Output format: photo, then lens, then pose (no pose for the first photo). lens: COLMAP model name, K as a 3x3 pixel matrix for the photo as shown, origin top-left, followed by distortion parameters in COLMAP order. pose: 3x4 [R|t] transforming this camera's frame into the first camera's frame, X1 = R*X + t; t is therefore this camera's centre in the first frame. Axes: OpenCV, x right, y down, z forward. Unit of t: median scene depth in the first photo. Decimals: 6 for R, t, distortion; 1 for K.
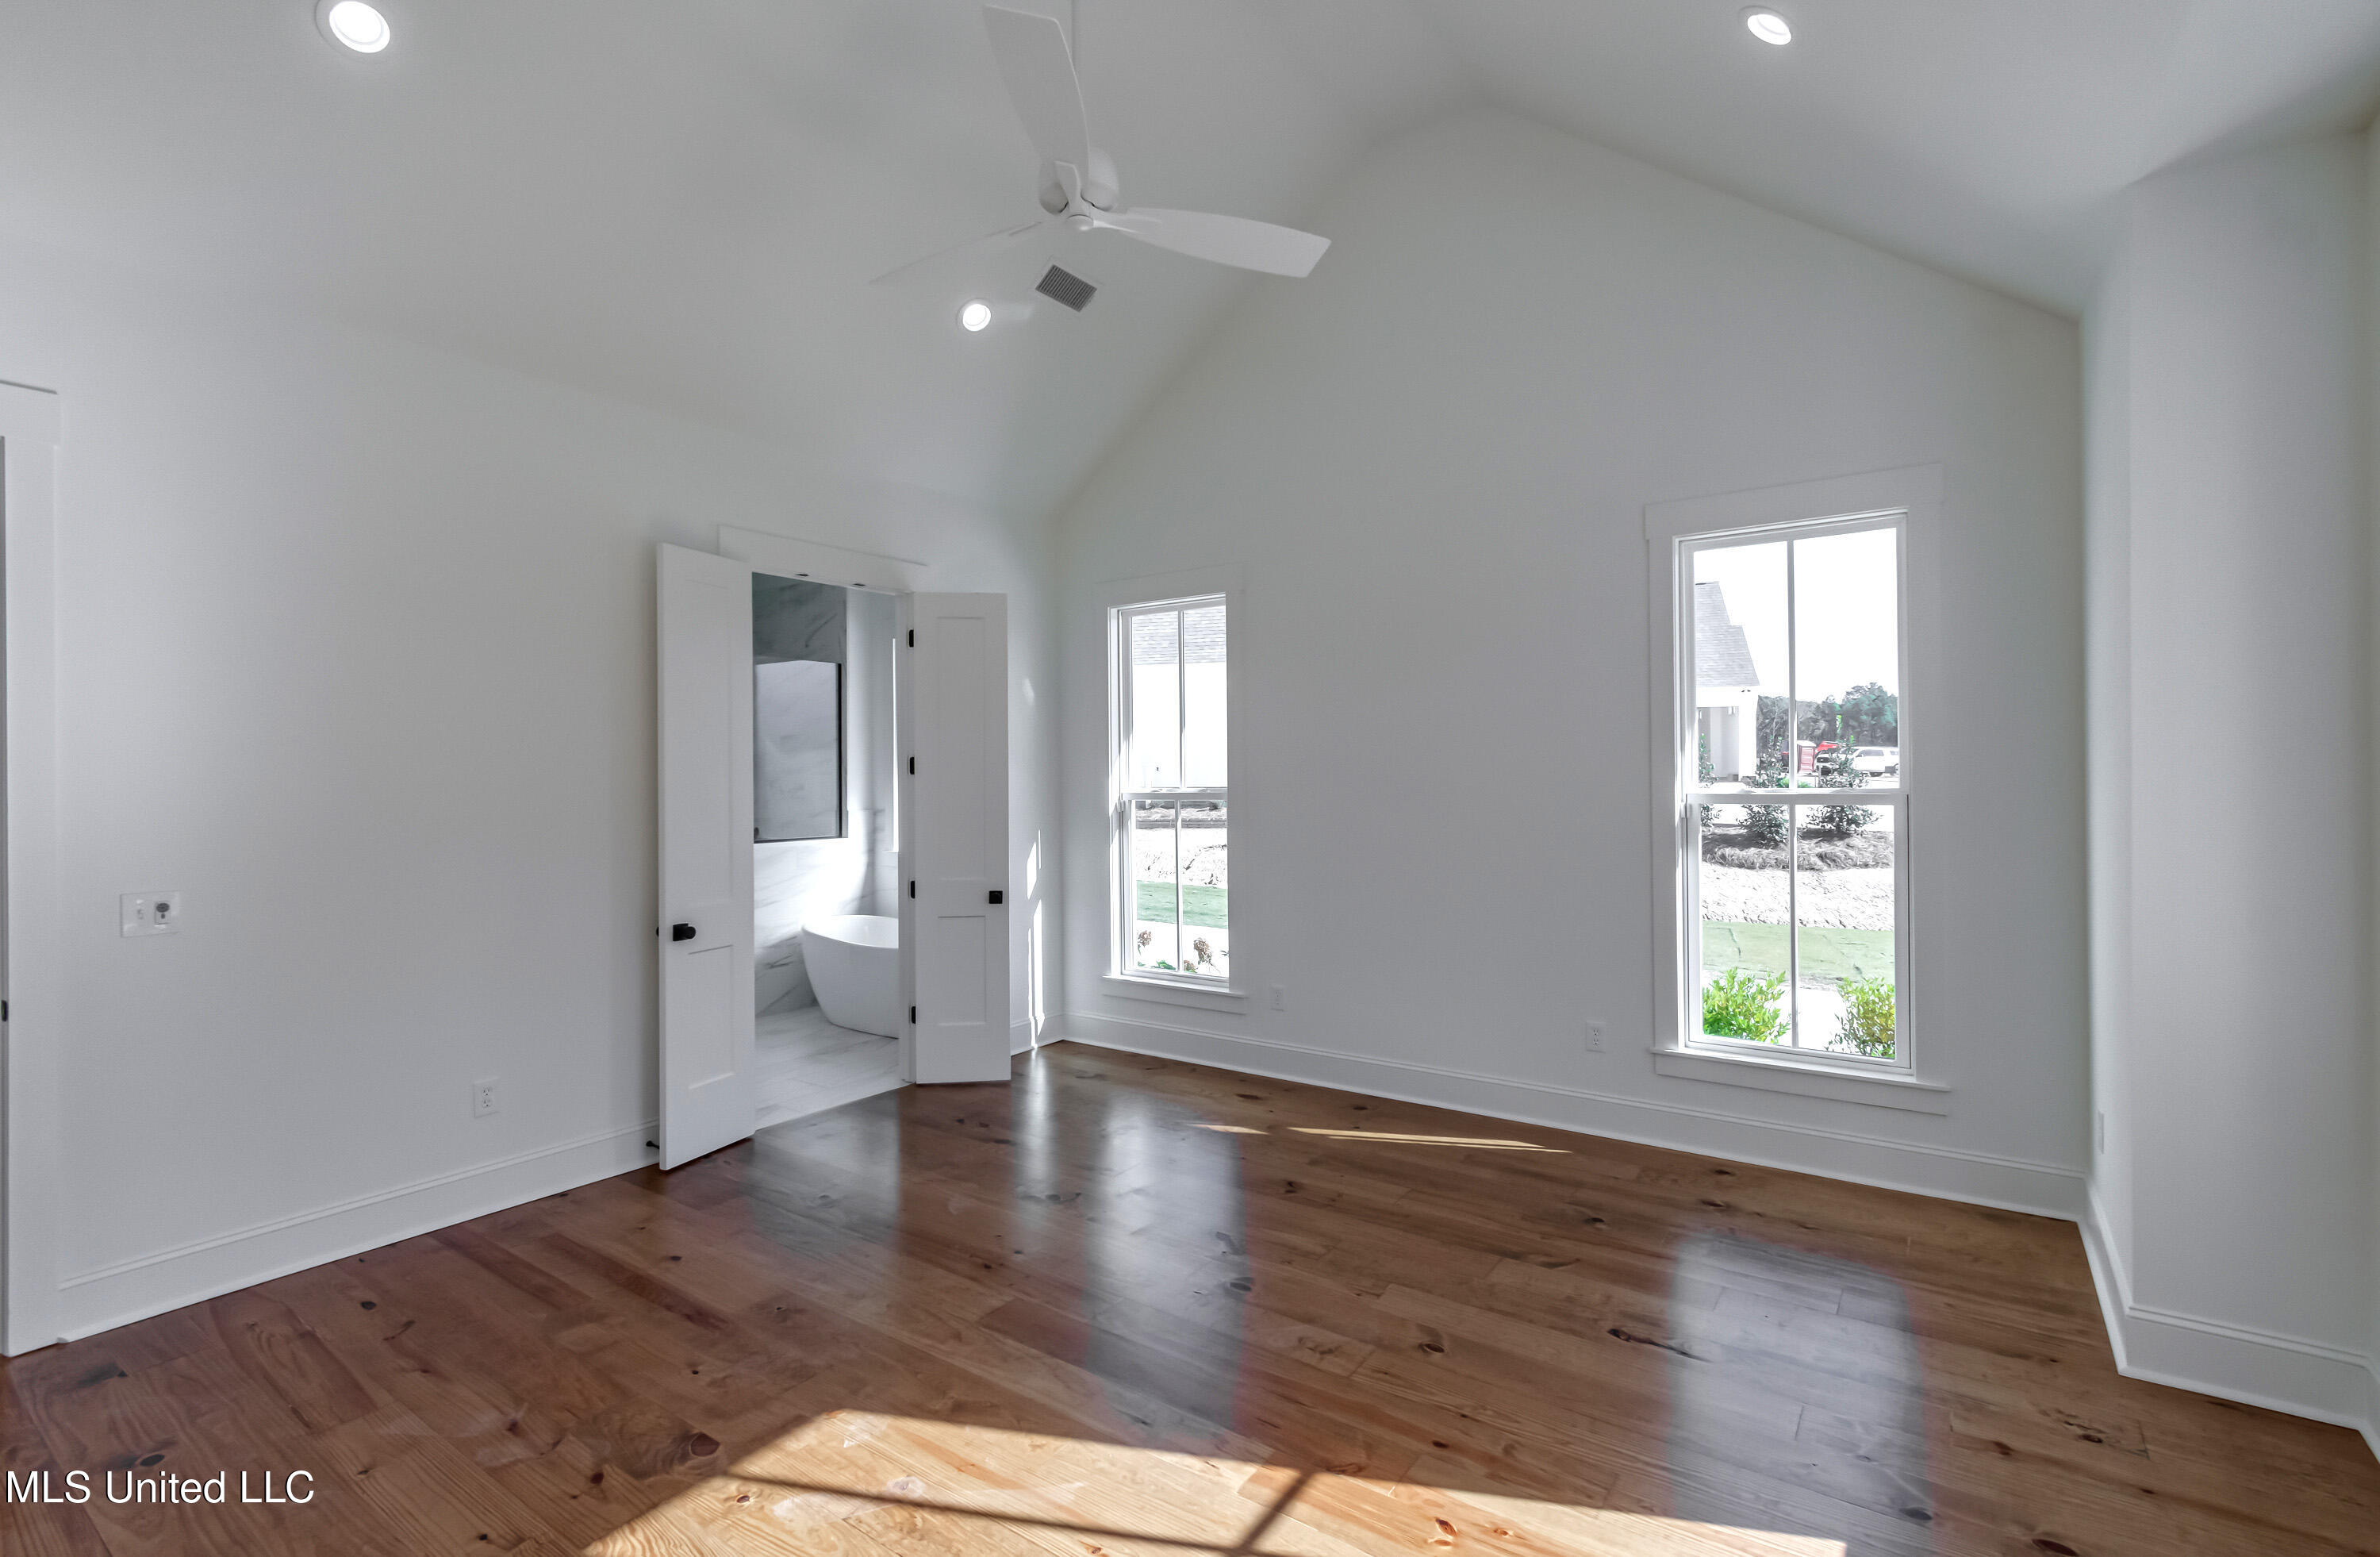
lens RADIAL K [[1077.7, 0, 1203.0], [0, 1077.7, 780.2], [0, 0, 1]] dist [0.002174, -0.000132]
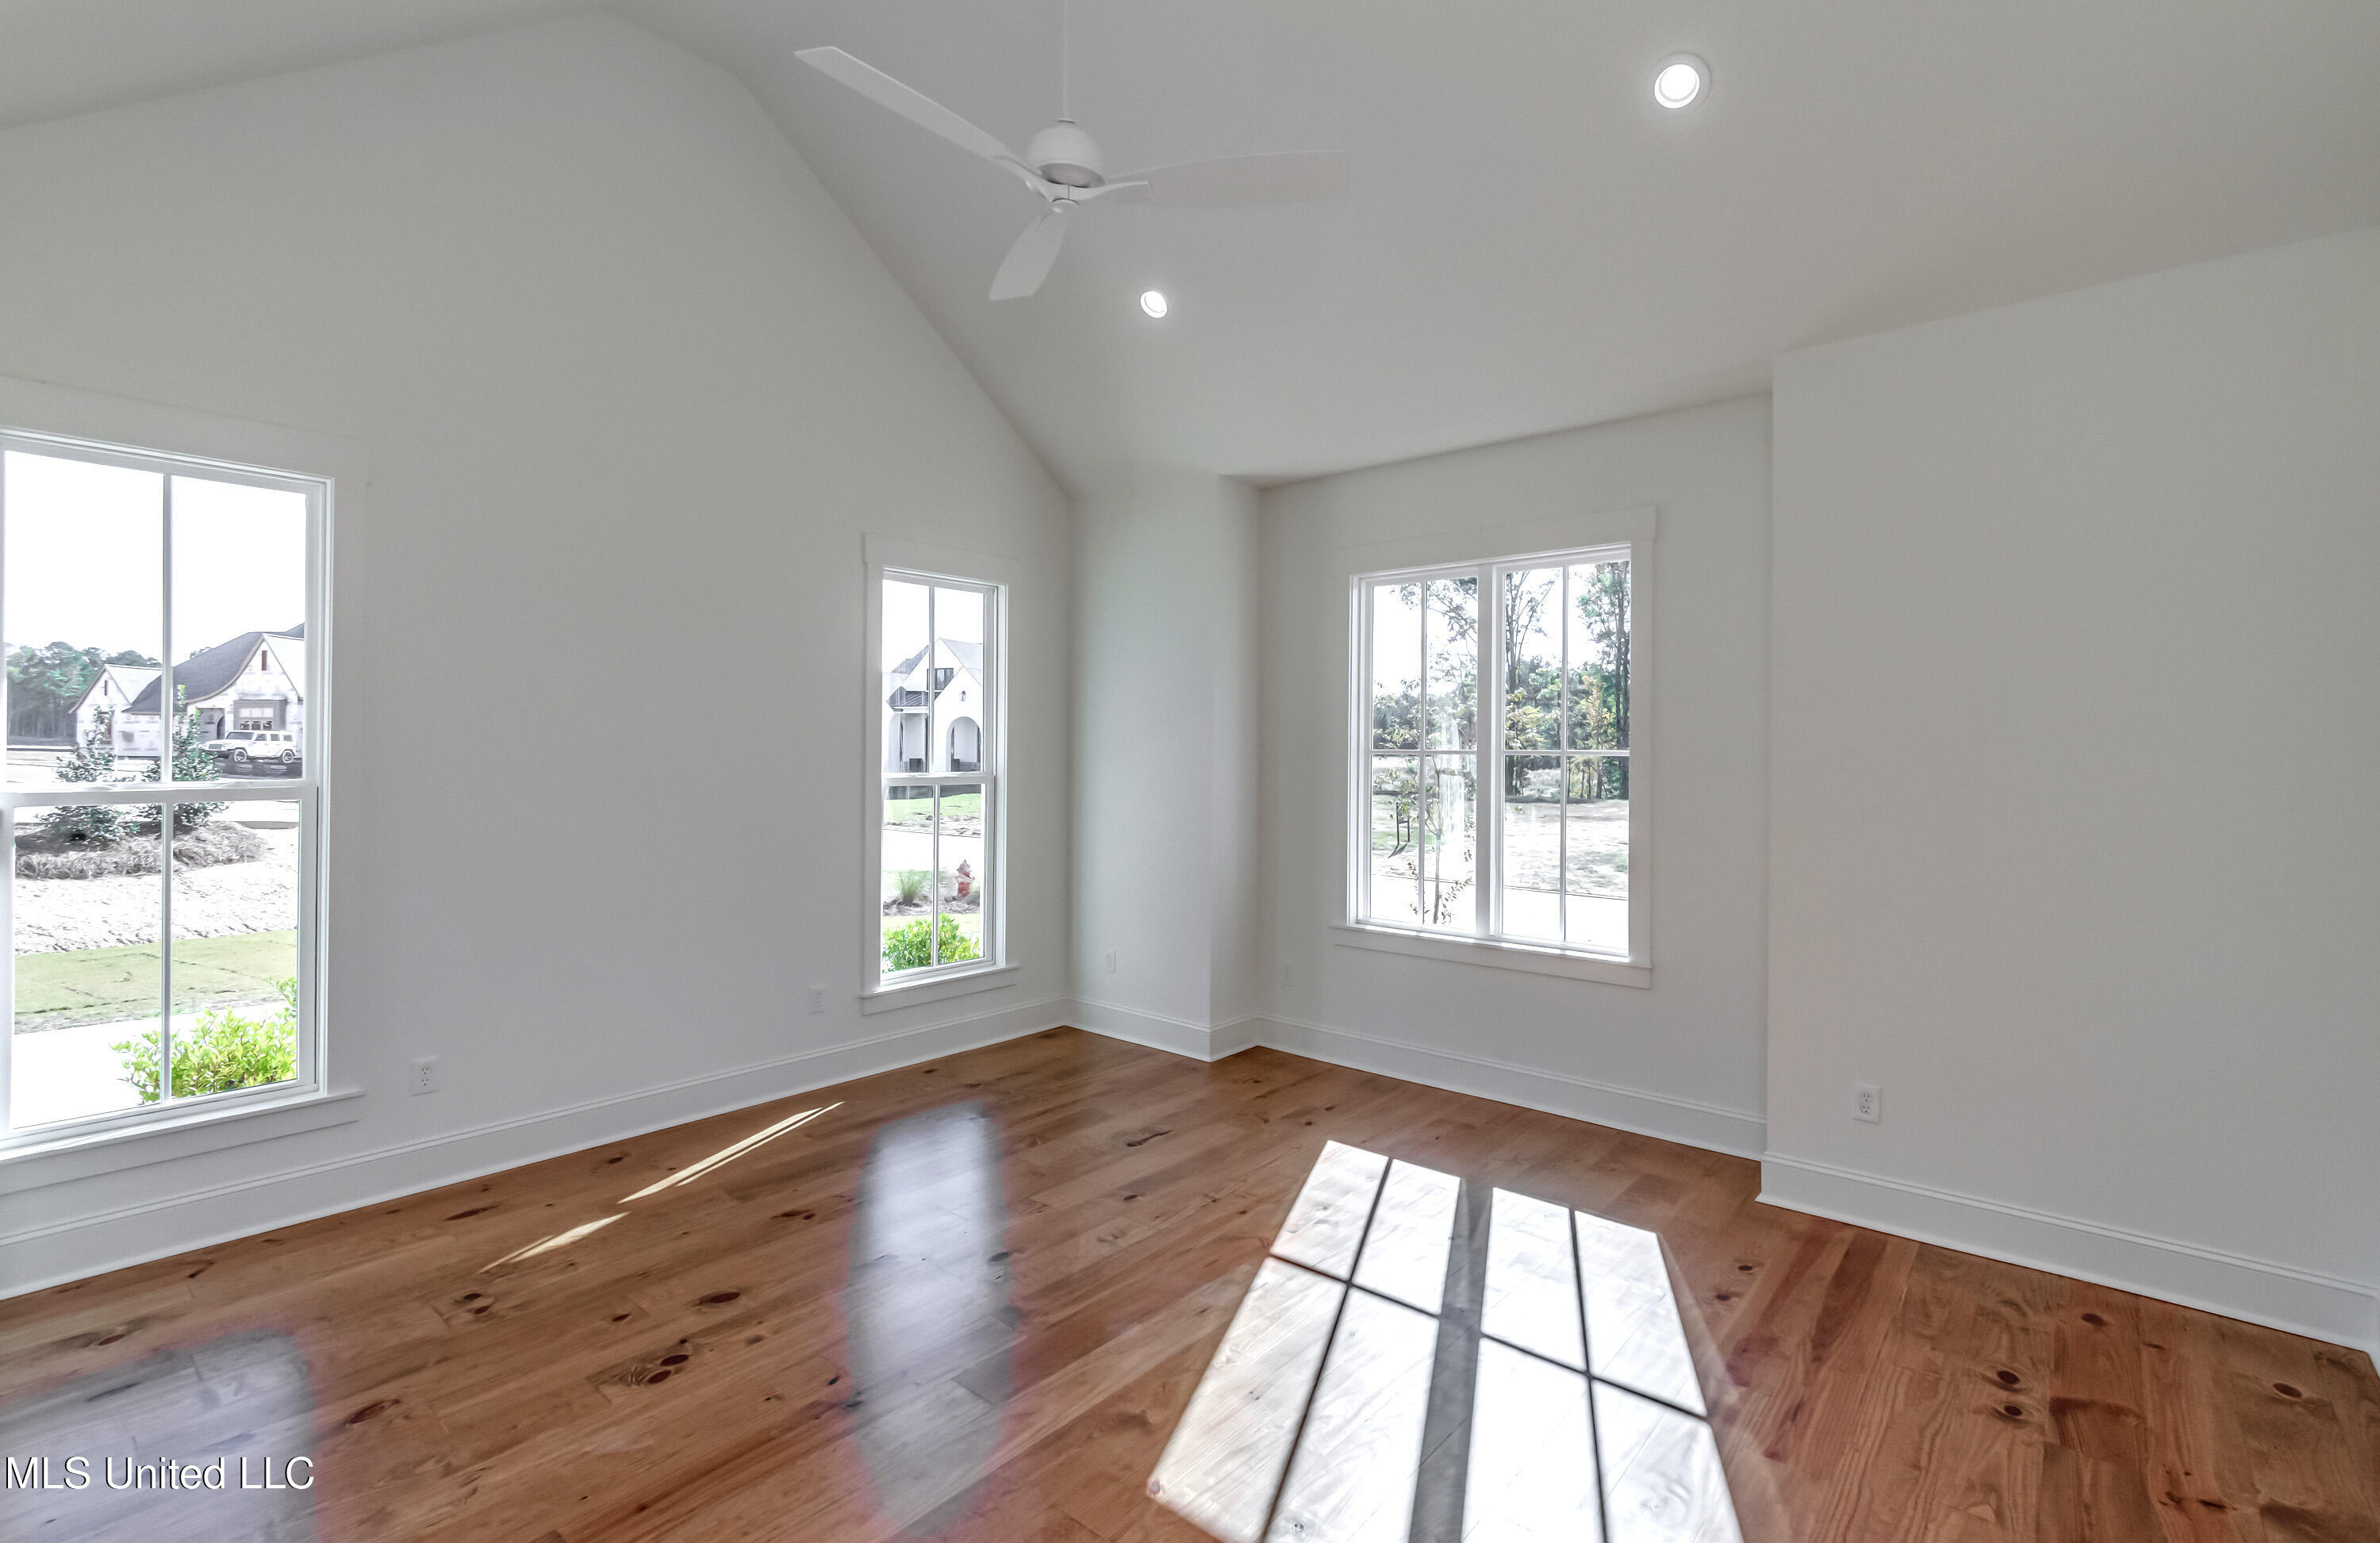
lens RADIAL K [[1108.4, 0, 1191.9], [0, 1108.4, 764.2], [0, 0, 1]] dist [0.001260, -0.000016]
pose [[0.072049, -0.000387, 0.997401, -0.742327], [-0.002651, 0.999996, 0.000579, -0.004184], [-0.997398, -0.002686, 0.072048, 0.540515]]
